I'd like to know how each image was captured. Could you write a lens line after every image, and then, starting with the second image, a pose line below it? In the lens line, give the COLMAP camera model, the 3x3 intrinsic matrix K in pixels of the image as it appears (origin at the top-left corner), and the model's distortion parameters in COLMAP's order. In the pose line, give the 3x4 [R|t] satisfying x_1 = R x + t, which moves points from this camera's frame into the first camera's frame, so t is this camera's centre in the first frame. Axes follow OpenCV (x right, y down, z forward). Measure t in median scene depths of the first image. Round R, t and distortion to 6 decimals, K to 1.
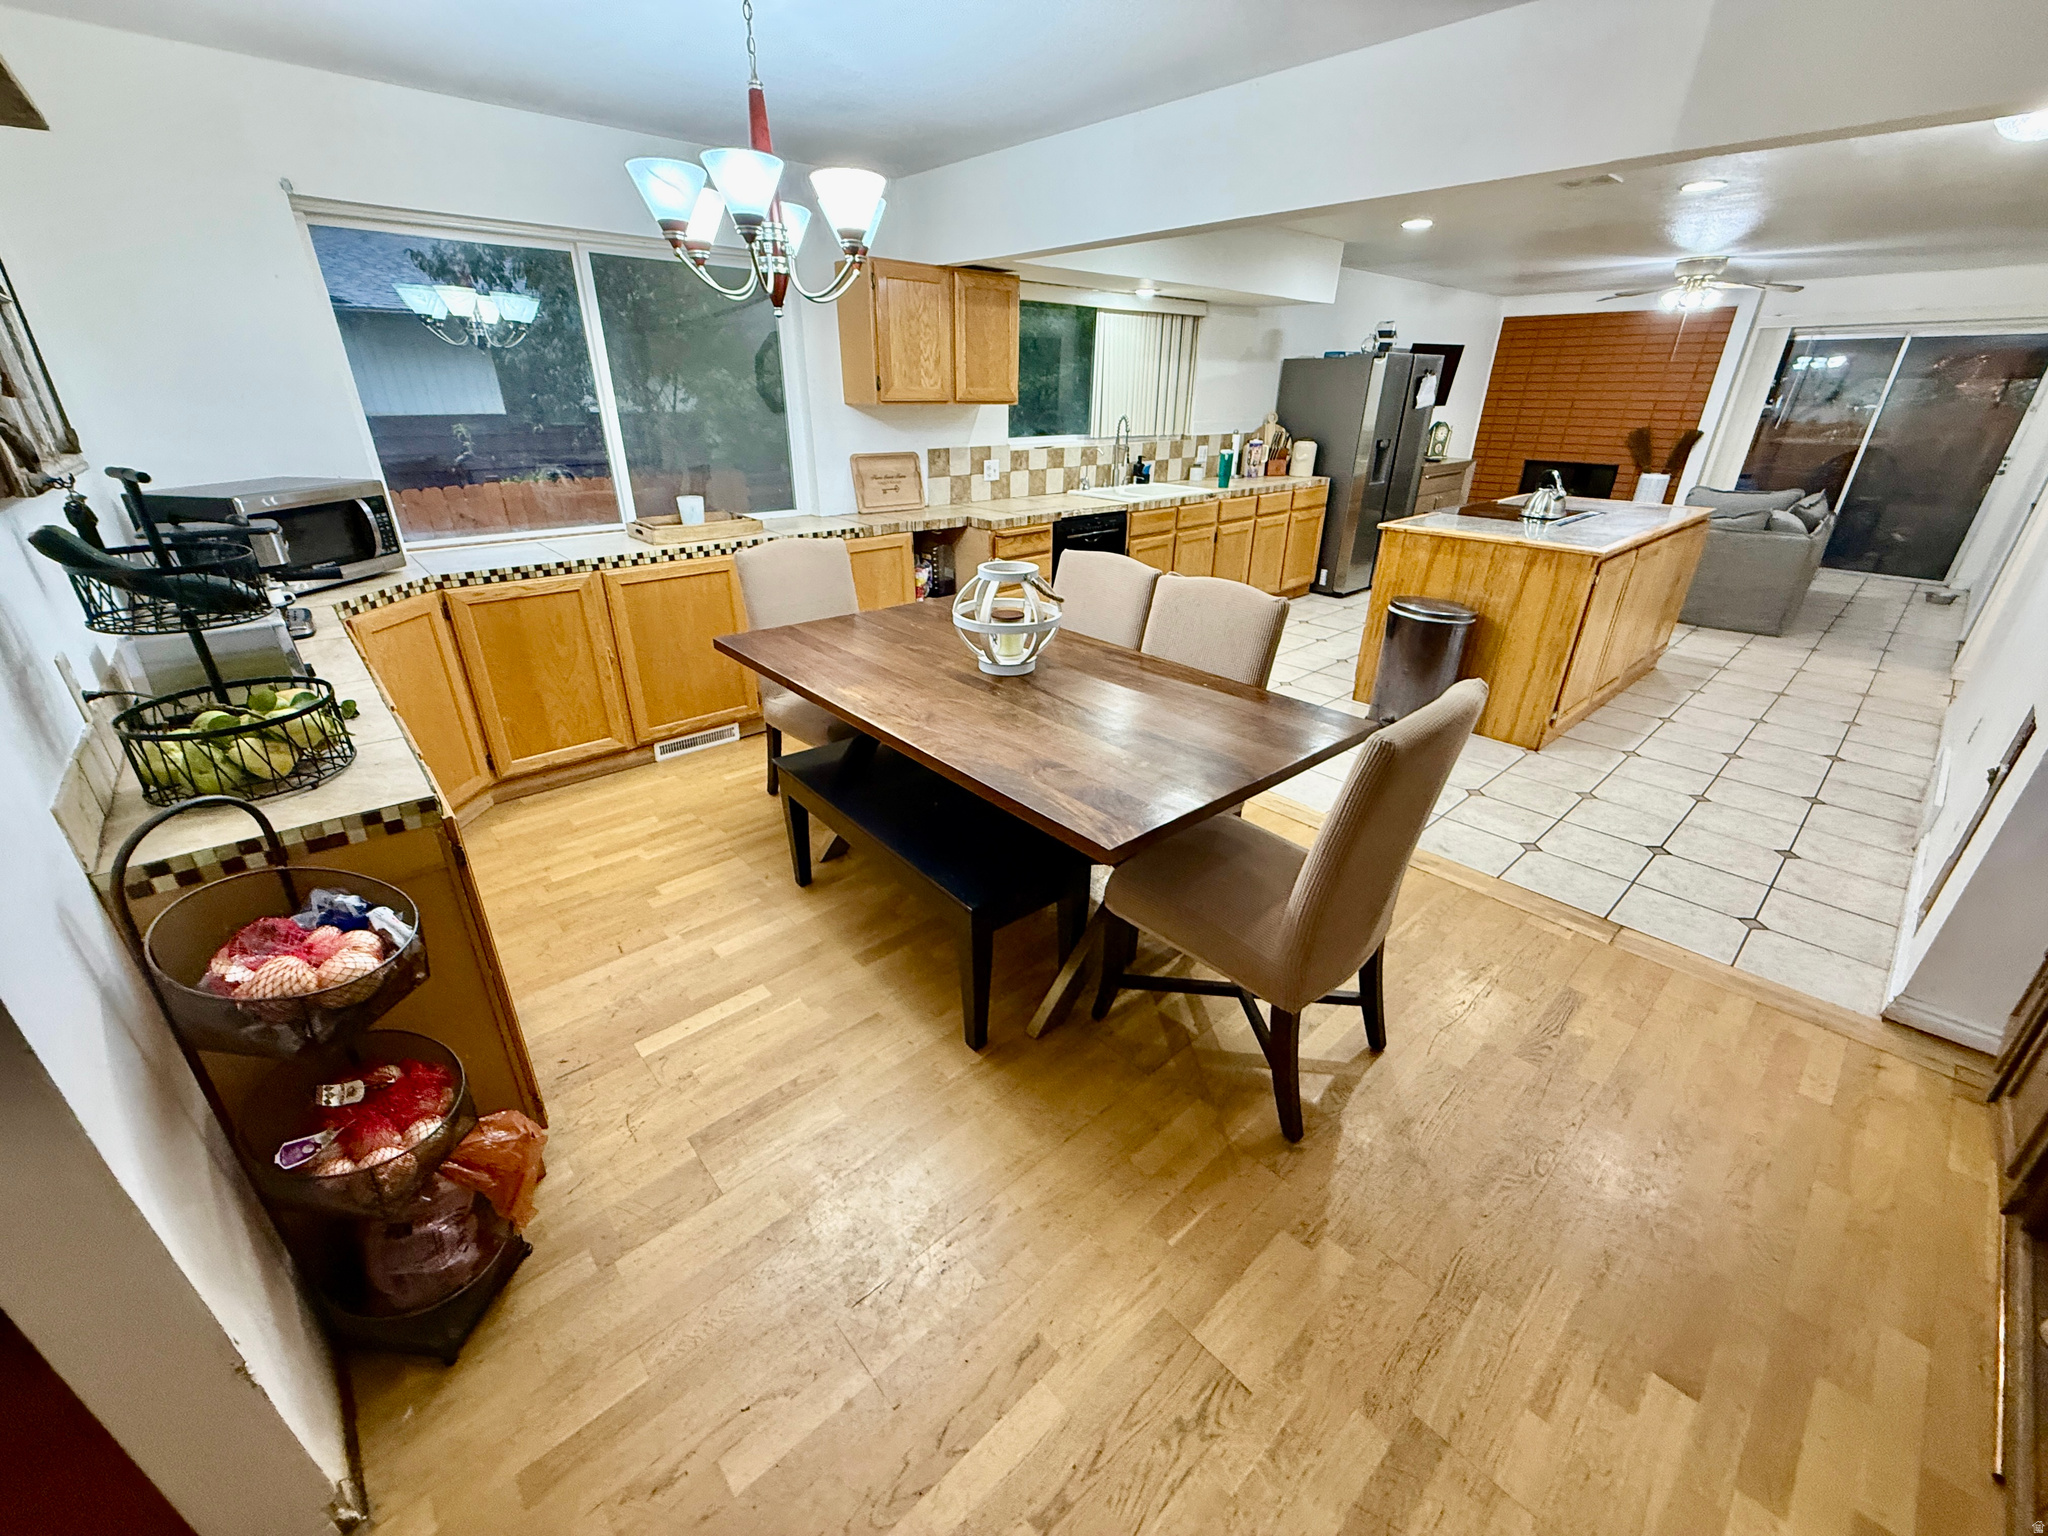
lens RADIAL K [[819.2, 0, 1020.7], [0, 819.2, 771.6], [0, 0, 1]] dist [0.000527, -0.000056]
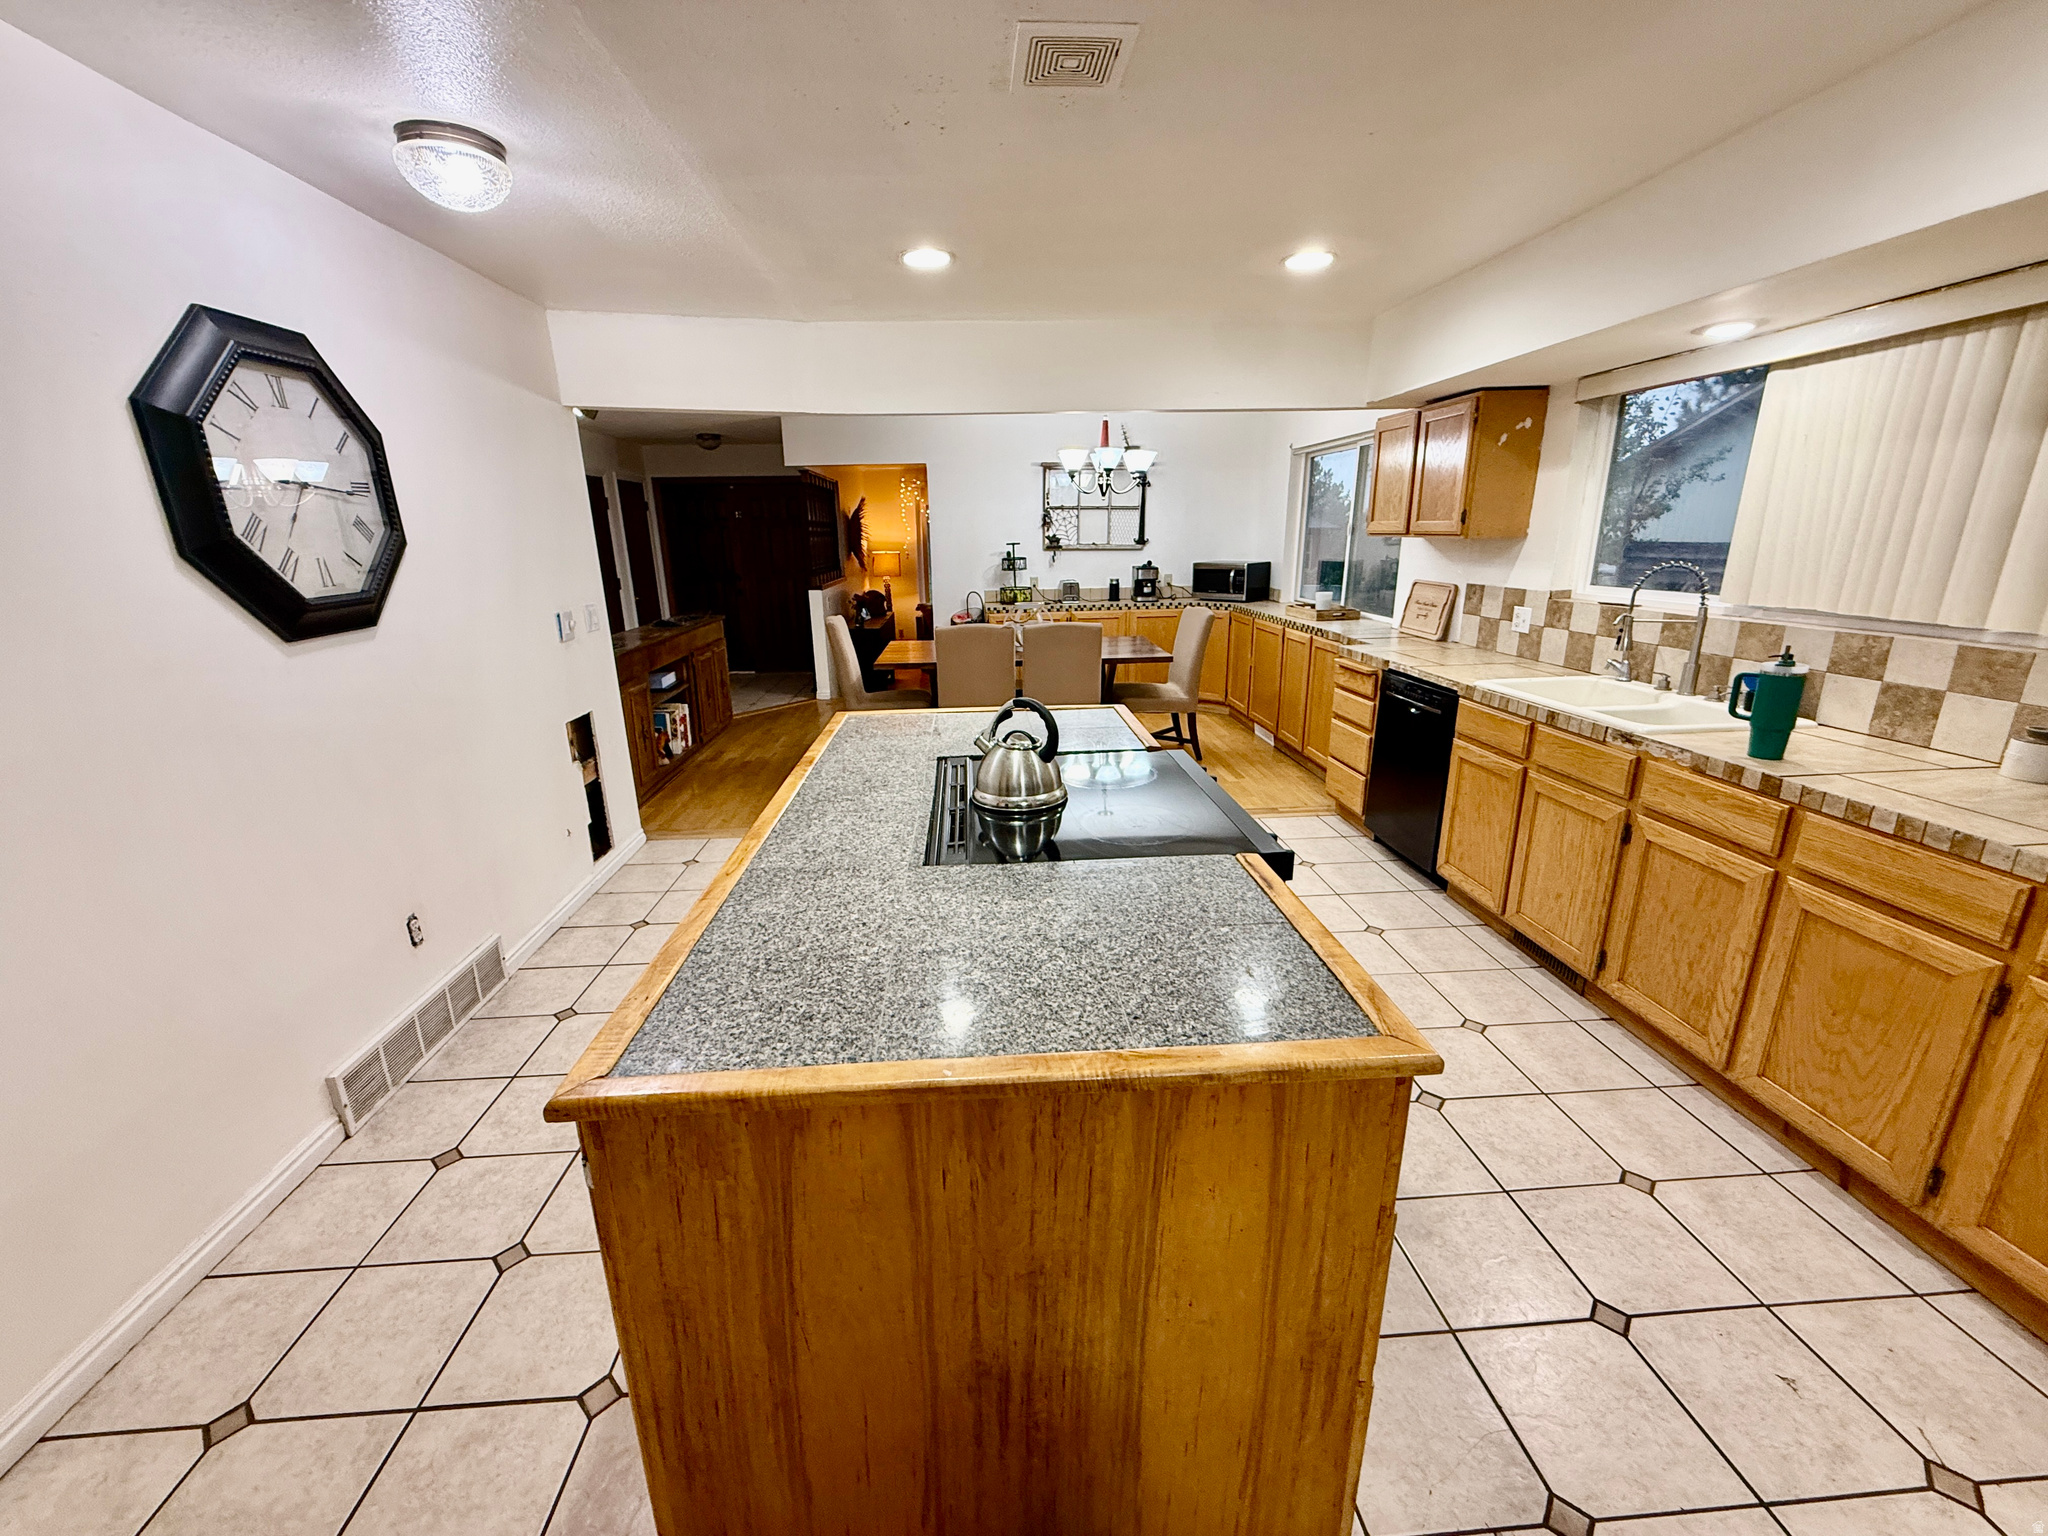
lens RADIAL K [[819.2, 0, 1022.4], [0, 819.2, 765.2], [0, 0, 1]] dist [0.000527, -0.000056]
pose [[-0.614816, 0.222258, -0.756705, 0.880137], [-0.321607, 0.805416, 0.497868, -0.497016], [0.720118, 0.549460, -0.423703, 1.078764]]
